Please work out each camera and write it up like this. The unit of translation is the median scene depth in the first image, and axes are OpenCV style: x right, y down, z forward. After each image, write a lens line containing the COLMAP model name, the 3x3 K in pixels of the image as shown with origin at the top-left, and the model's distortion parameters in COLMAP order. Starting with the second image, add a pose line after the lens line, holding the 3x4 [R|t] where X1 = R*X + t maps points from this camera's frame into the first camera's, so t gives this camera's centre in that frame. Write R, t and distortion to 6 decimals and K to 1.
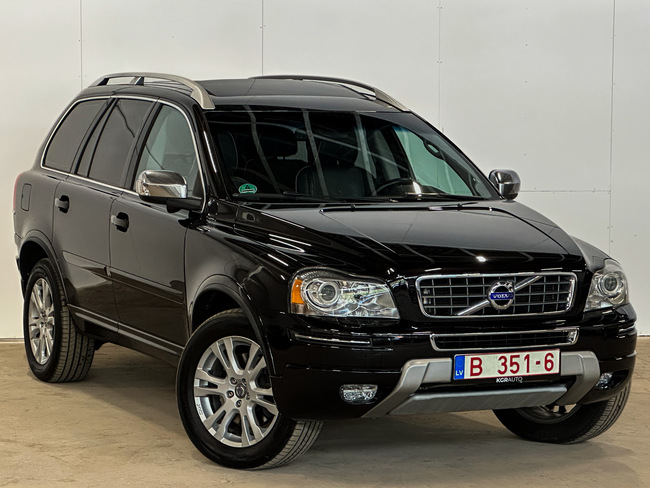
lens RADIAL K [[1989.5, 0, 328.1], [0, 1989.5, 245.4], [0, 0, 1]] dist [0.004628, 0.000000]
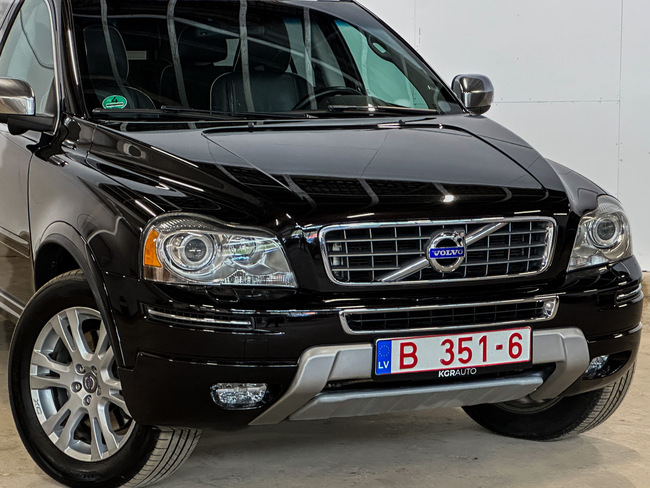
lens RADIAL K [[1751.8, 0, 327.0], [0, 1751.8, 242.7], [0, 0, 1]] dist [0.087393, 0.000000]
pose [[0.999450, -0.005718, -0.032669, 0.063983], [0.007381, 0.998672, 0.050989, -0.009595], [0.032334, -0.051202, 0.998165, 0.375321]]
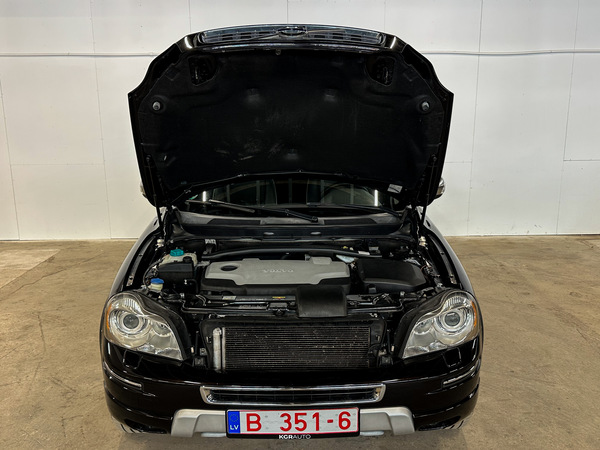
lens RADIAL K [[540.5, 0, 303.2], [0, 540.5, 224.7], [0, 0, 1]] dist [-0.035482, -0.010862]
pose [[0.906794, 0.049562, -0.418651, 0.190104], [-0.011630, 0.995628, 0.092678, -0.053489], [0.421415, -0.079170, 0.903406, 0.761365]]
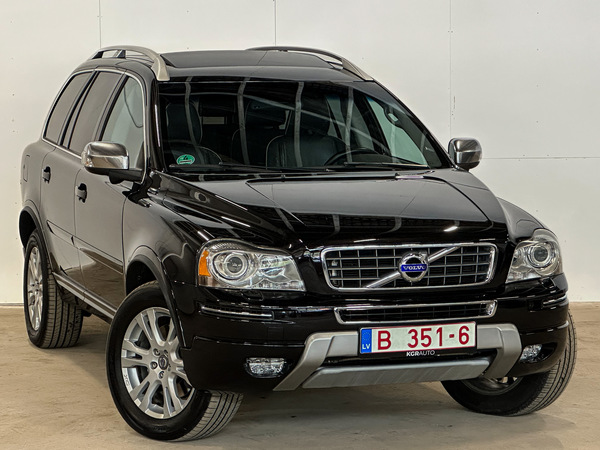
lens RADIAL K [[1836.4, 0, 298.7], [0, 1836.4, 224.7], [0, 0, 1]] dist [0.004628, 0.000000]
pose [[0.993079, -0.003649, -0.117388, 0.134312], [0.004839, 0.999940, 0.009856, -0.004921], [0.117345, -0.010356, 0.993037, 0.092909]]
